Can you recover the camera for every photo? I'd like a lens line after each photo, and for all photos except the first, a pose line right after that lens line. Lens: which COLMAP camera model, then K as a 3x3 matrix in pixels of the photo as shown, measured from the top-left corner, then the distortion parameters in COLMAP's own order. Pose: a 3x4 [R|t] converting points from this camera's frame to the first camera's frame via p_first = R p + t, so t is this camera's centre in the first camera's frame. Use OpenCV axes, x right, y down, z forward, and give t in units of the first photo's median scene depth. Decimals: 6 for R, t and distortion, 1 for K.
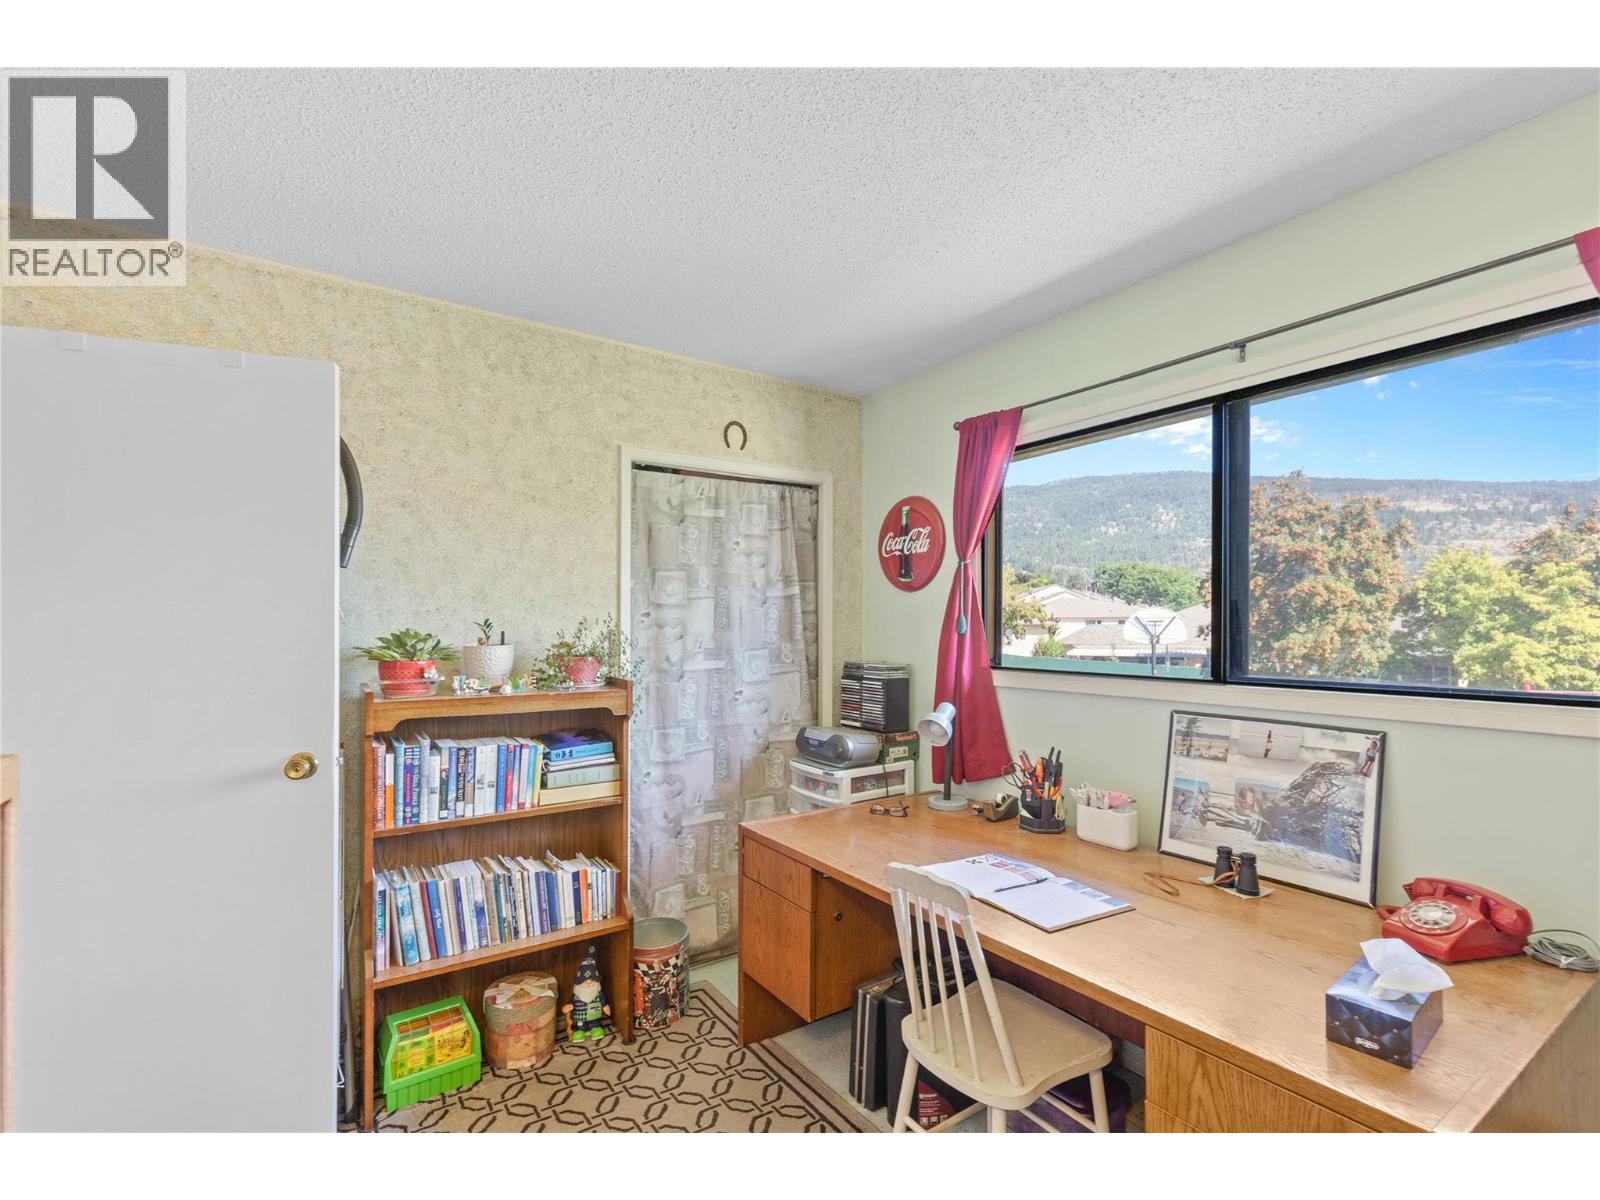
lens RADIAL K [[726.0, 0, 792.1], [0, 726.0, 629.2], [0, 0, 1]] dist [0.013401, 0.000020]
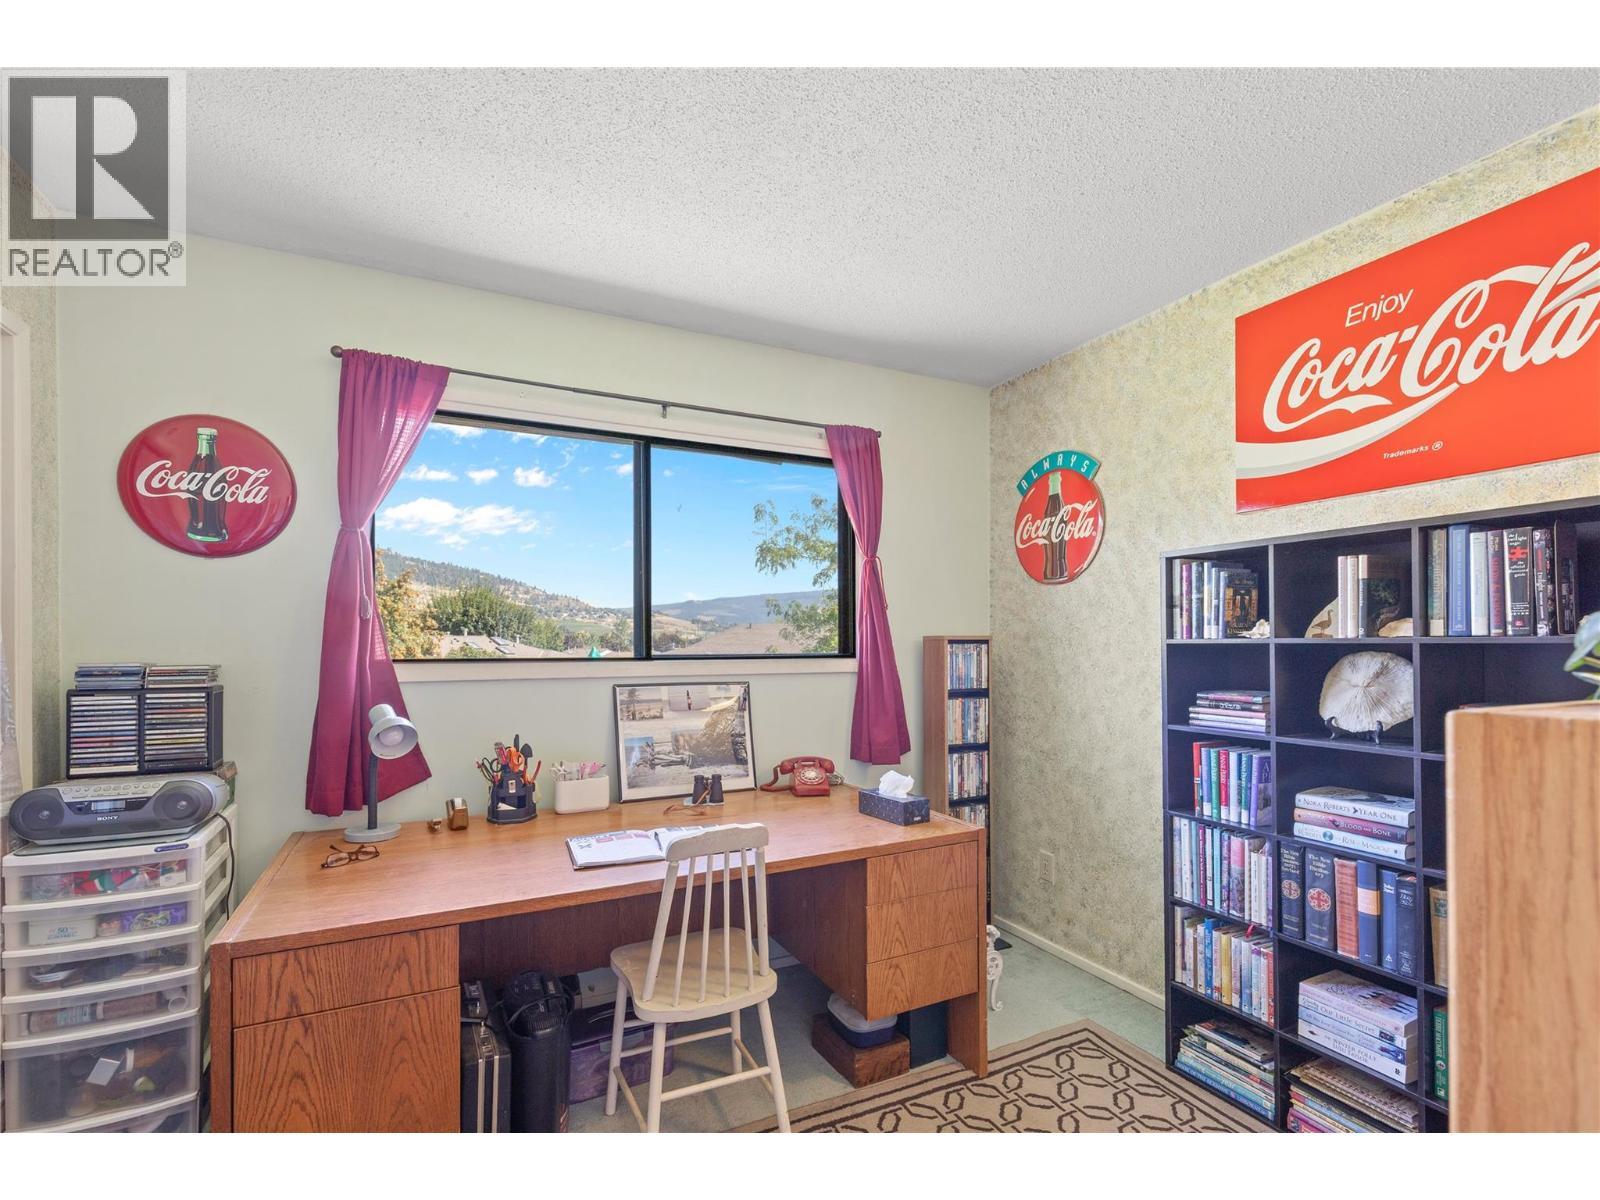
lens RADIAL K [[734.4, 0, 798.0], [0, 734.4, 646.3], [0, 0, 1]] dist [0.000301, -0.000086]
pose [[0.135466, -0.006497, 0.990761, -0.635766], [0.002528, 0.999978, 0.006212, 0.040867], [-0.990779, 0.001663, 0.135479, 0.536771]]
